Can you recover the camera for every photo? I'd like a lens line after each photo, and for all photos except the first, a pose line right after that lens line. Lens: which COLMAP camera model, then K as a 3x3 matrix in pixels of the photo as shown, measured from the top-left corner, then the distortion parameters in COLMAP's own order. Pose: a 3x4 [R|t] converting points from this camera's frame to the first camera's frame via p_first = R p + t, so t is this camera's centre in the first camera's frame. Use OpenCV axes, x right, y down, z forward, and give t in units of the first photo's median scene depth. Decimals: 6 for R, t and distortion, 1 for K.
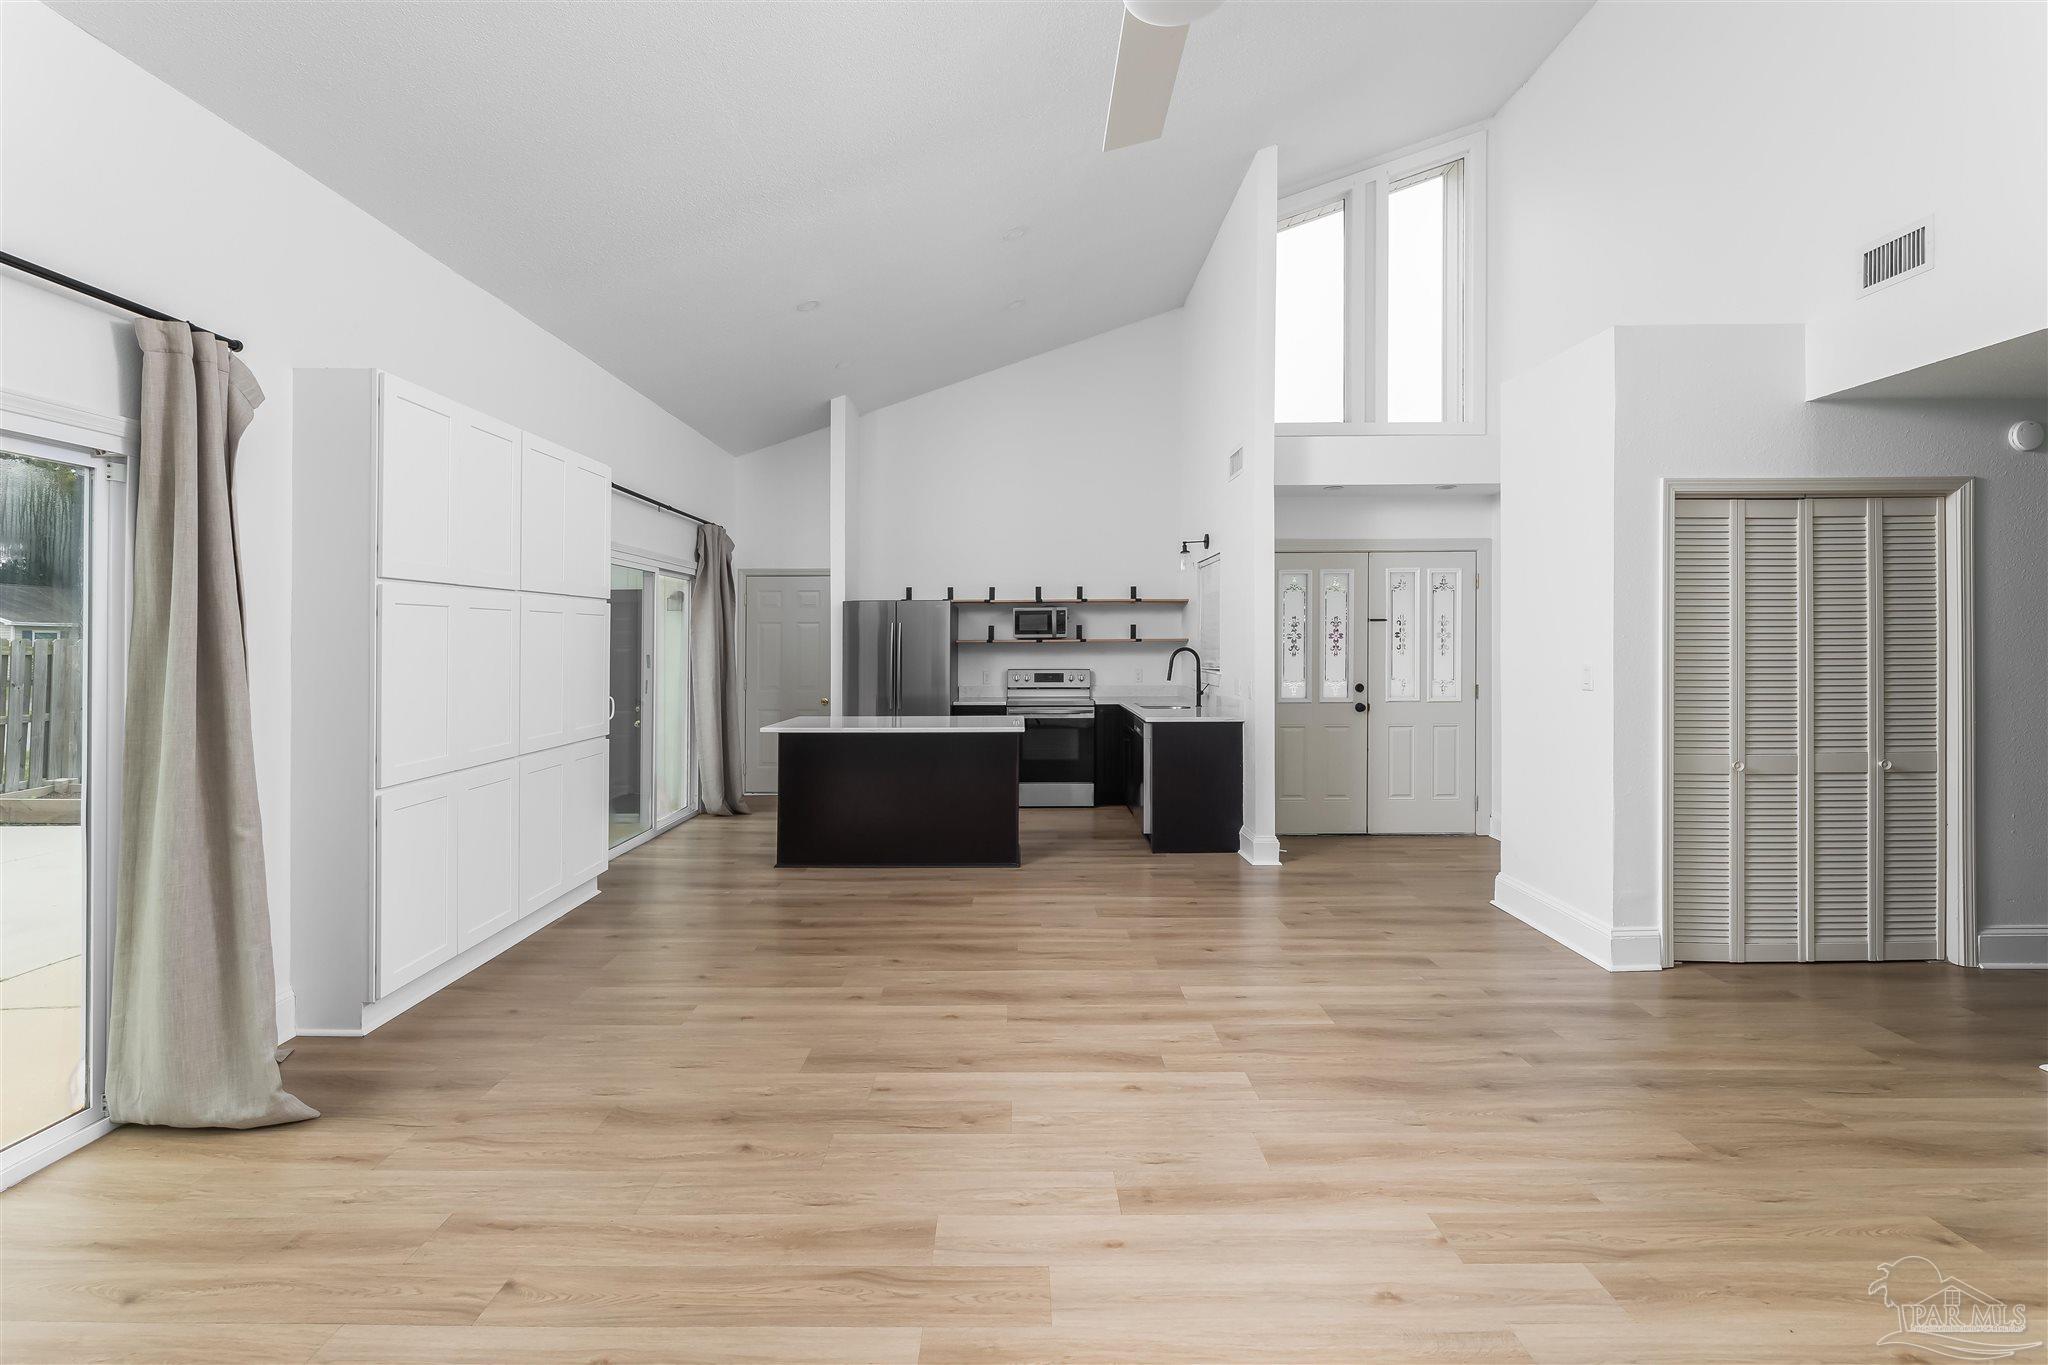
lens RADIAL K [[894.5, 0, 1019.8], [0, 894.5, 649.8], [0, 0, 1]] dist [-0.002318, -0.000153]
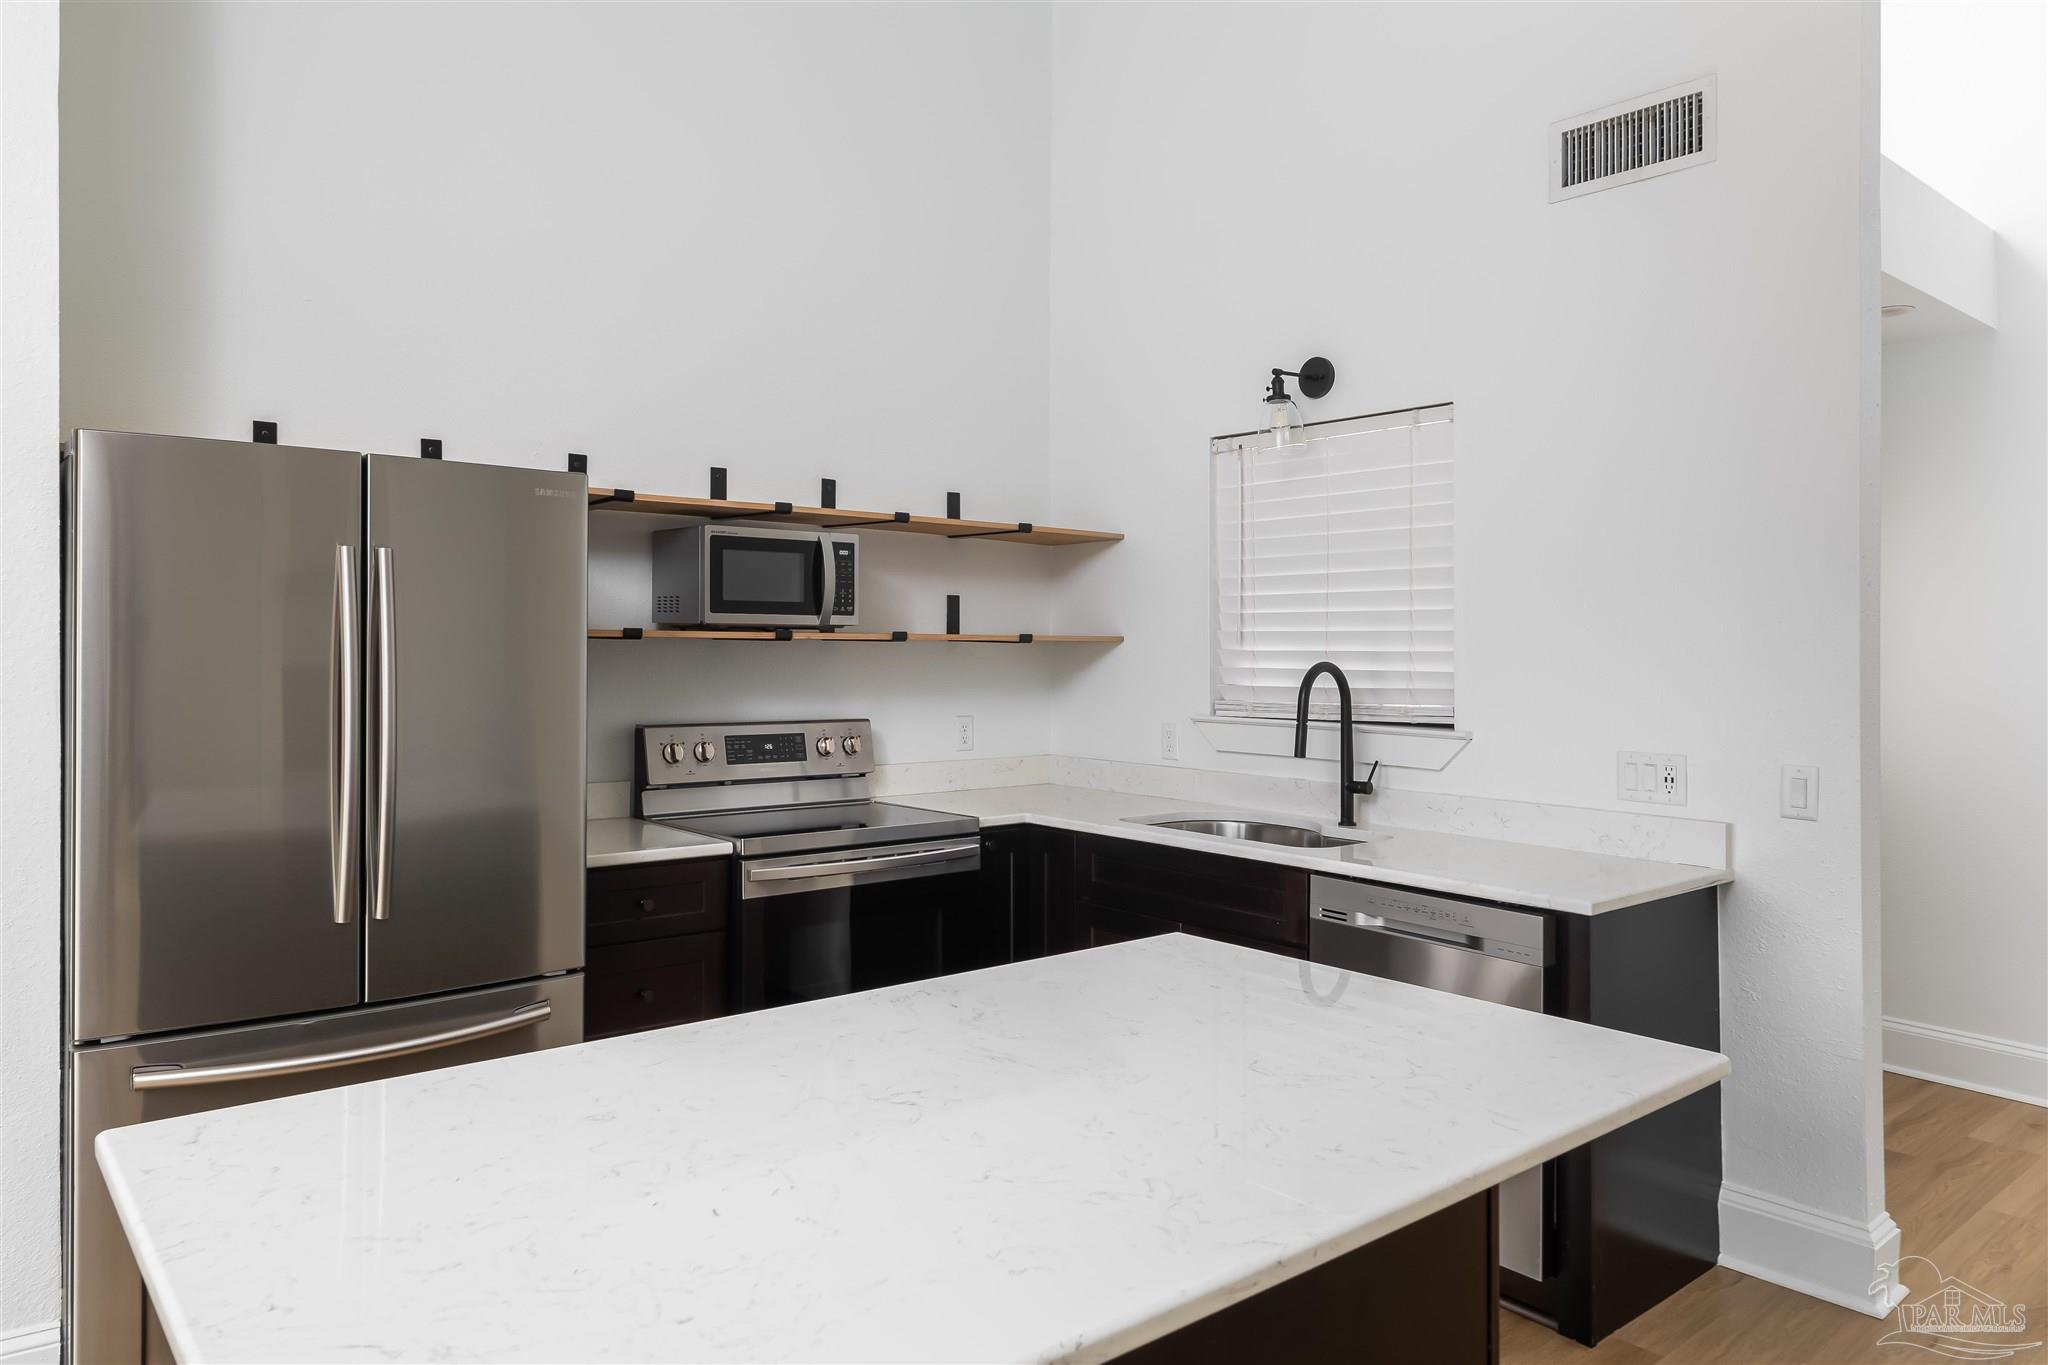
lens RADIAL K [[1348.4, 0, 1022.0], [0, 1348.4, 659.9], [0, 0, 1]] dist [0.004825, -0.000114]
pose [[0.761189, 0.006543, 0.648497, -0.399775], [-0.009547, 0.999954, 0.001116, -0.004529], [-0.648460, -0.007041, 0.761216, 1.050348]]
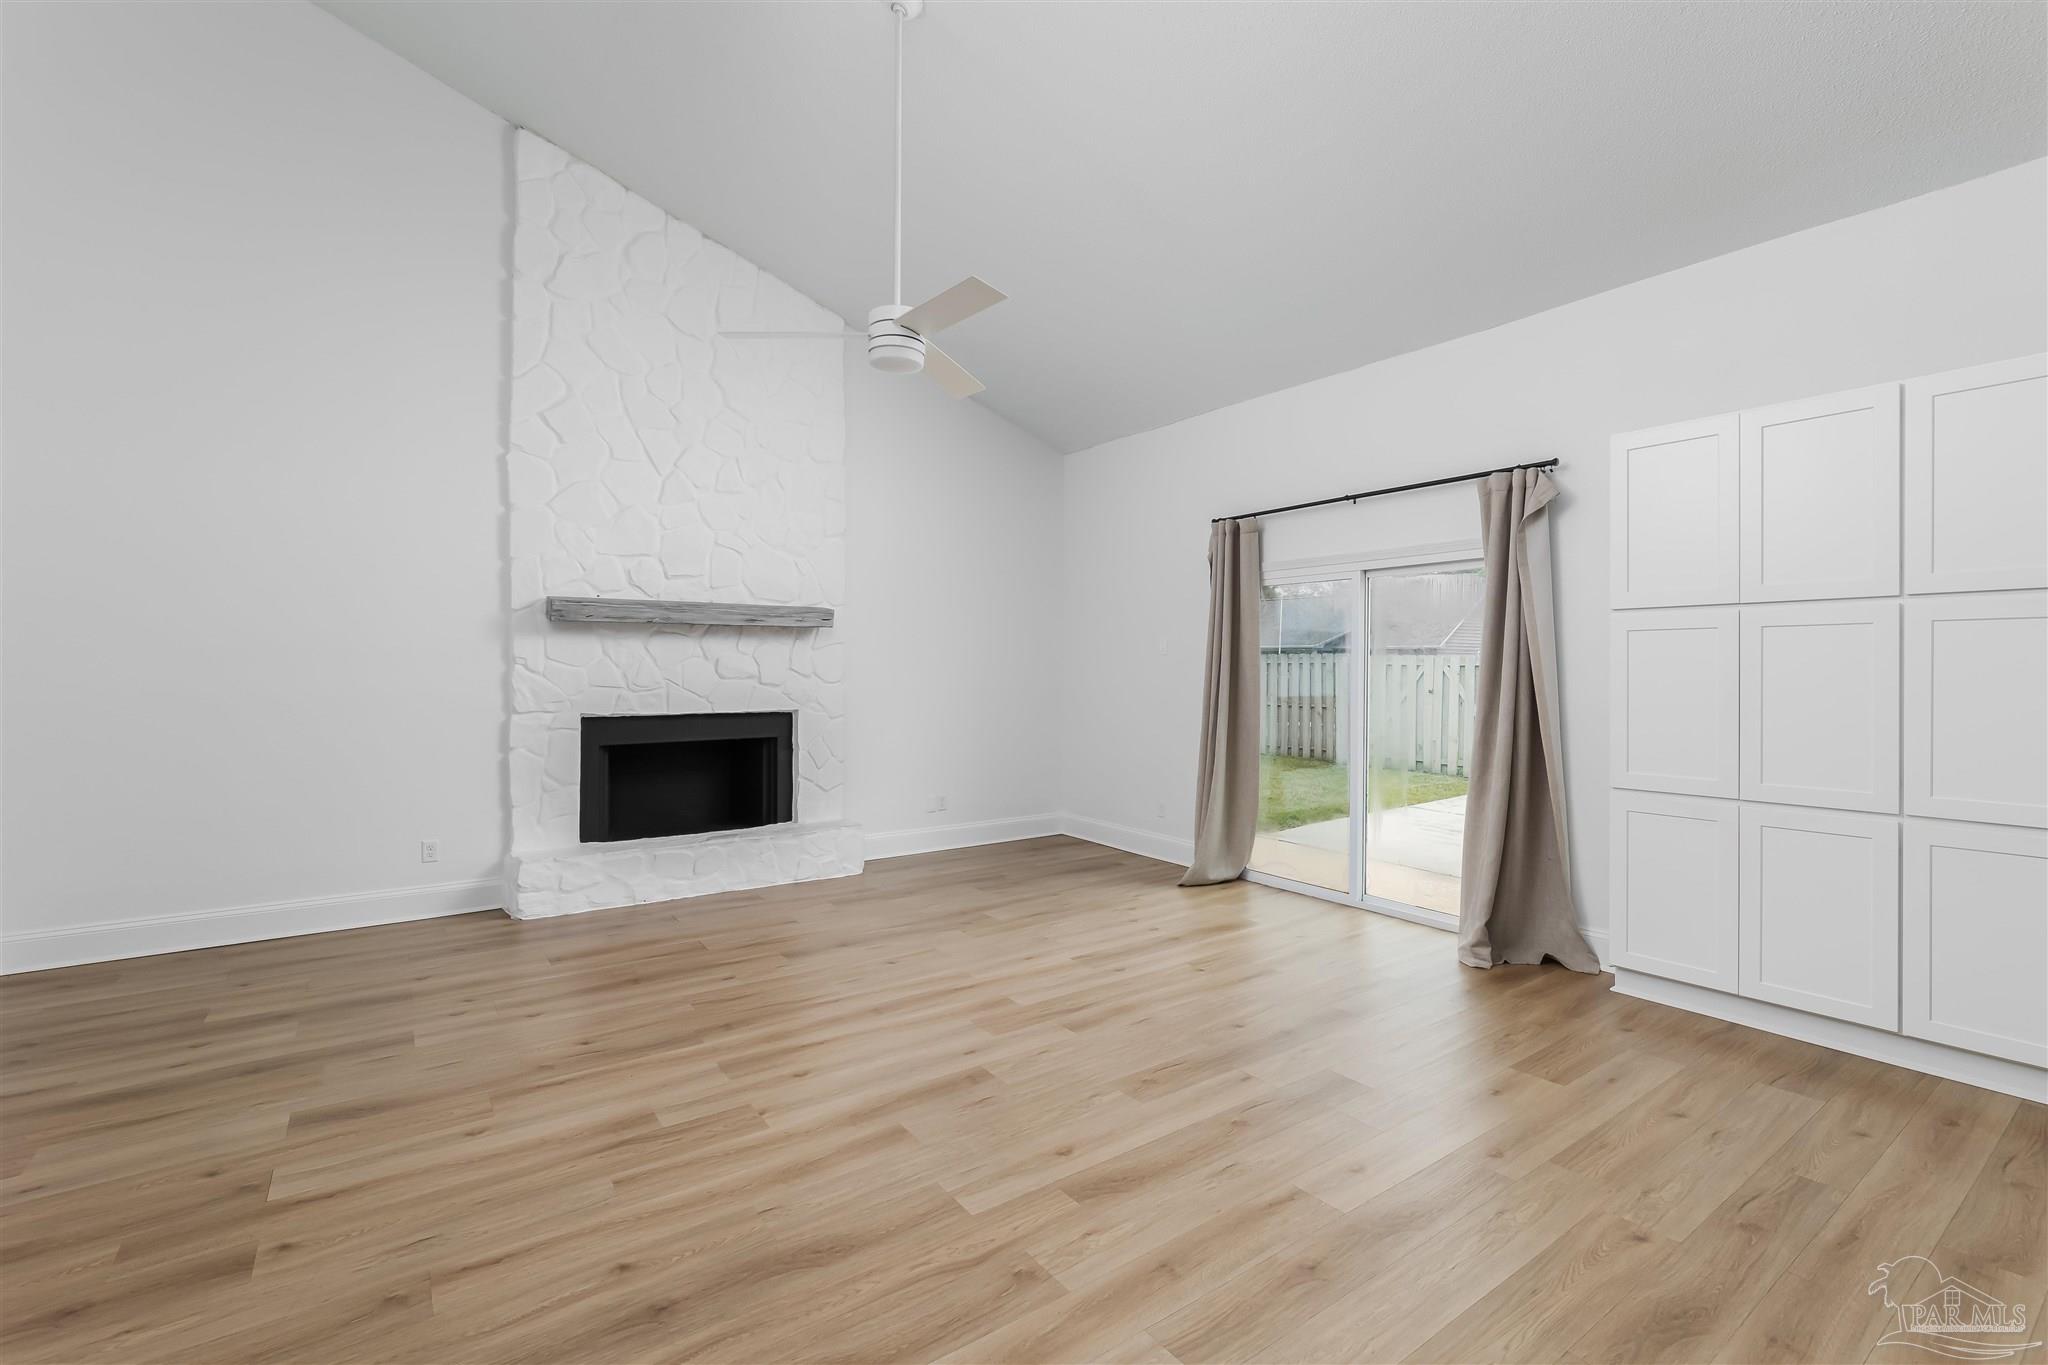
lens RADIAL K [[894.5, 0, 1019.8], [0, 894.5, 649.8], [0, 0, 1]] dist [-0.002318, -0.000153]
pose [[-0.813978, -0.006699, -0.580857, 0.449678], [-0.003724, 0.999973, -0.006314, -0.011300], [0.580883, -0.002976, -0.813981, 1.107445]]
